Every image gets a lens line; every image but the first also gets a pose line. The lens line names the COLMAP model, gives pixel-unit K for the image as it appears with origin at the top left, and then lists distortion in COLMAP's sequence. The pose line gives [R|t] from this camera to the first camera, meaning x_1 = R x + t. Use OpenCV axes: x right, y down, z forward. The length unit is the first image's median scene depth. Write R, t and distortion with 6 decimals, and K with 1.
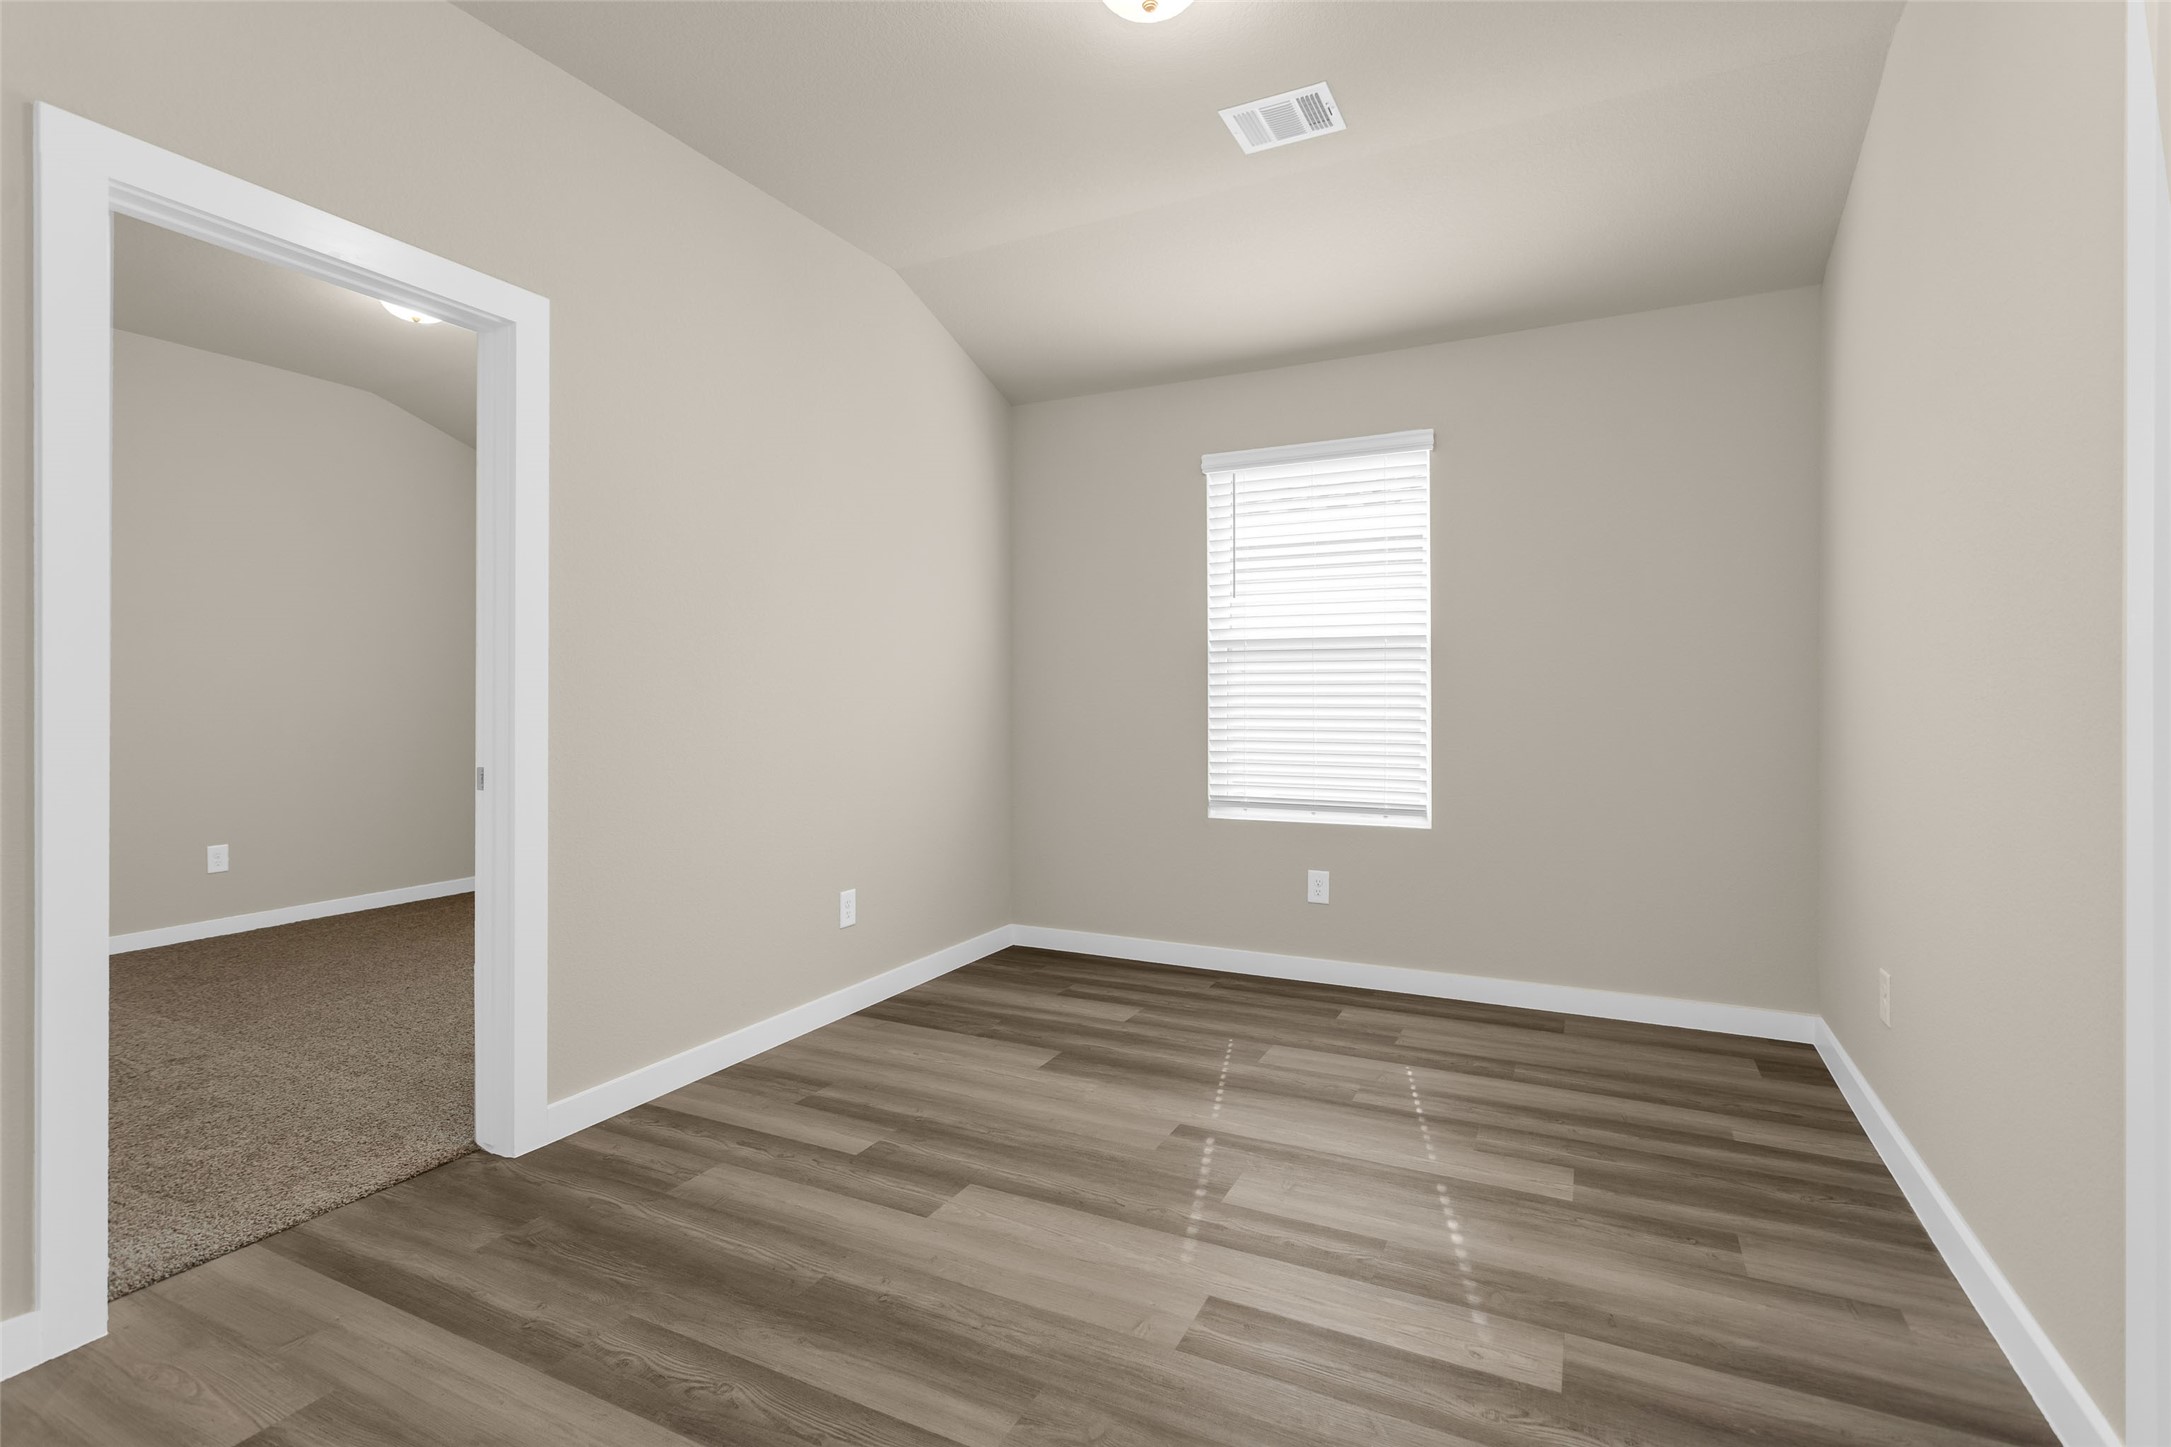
lens RADIAL K [[1031.9, 0, 1071.6], [0, 1031.9, 713.0], [0, 0, 1]] dist [0.003185, 0.000391]
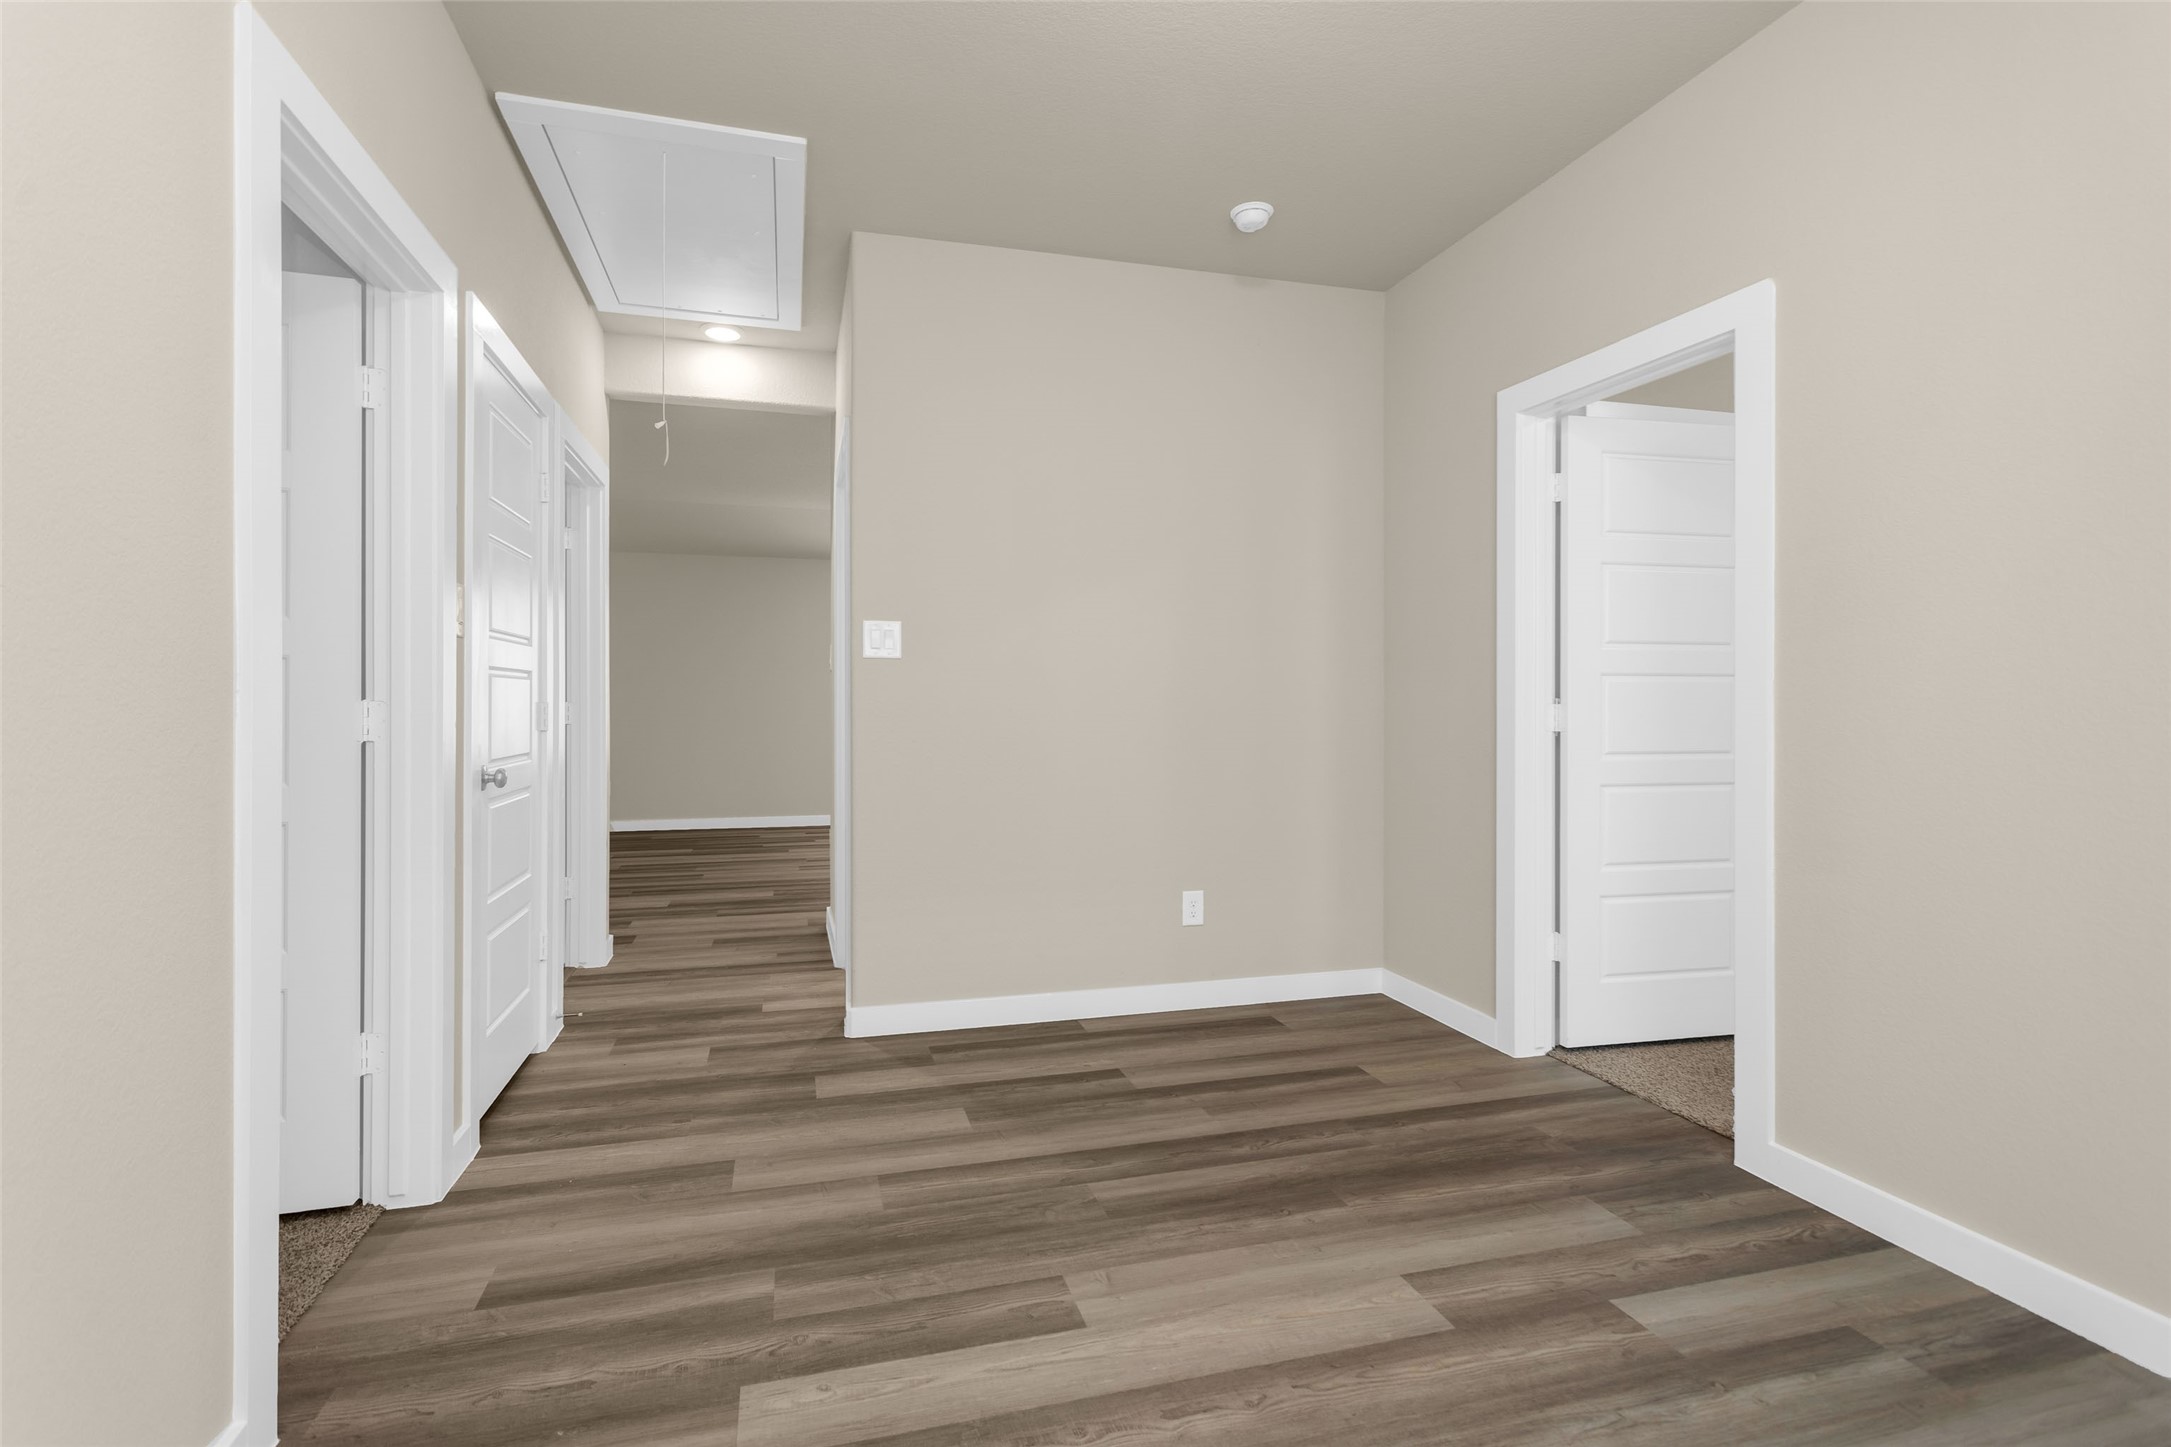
lens RADIAL K [[1031.9, 0, 1074.5], [0, 1031.9, 715.5], [0, 0, 1]] dist [0.003185, 0.000391]
pose [[-0.738250, 0.010250, -0.674450, 0.778793], [-0.010053, 0.999606, 0.026196, -0.030585], [0.674453, 0.026119, -0.737856, 1.672783]]
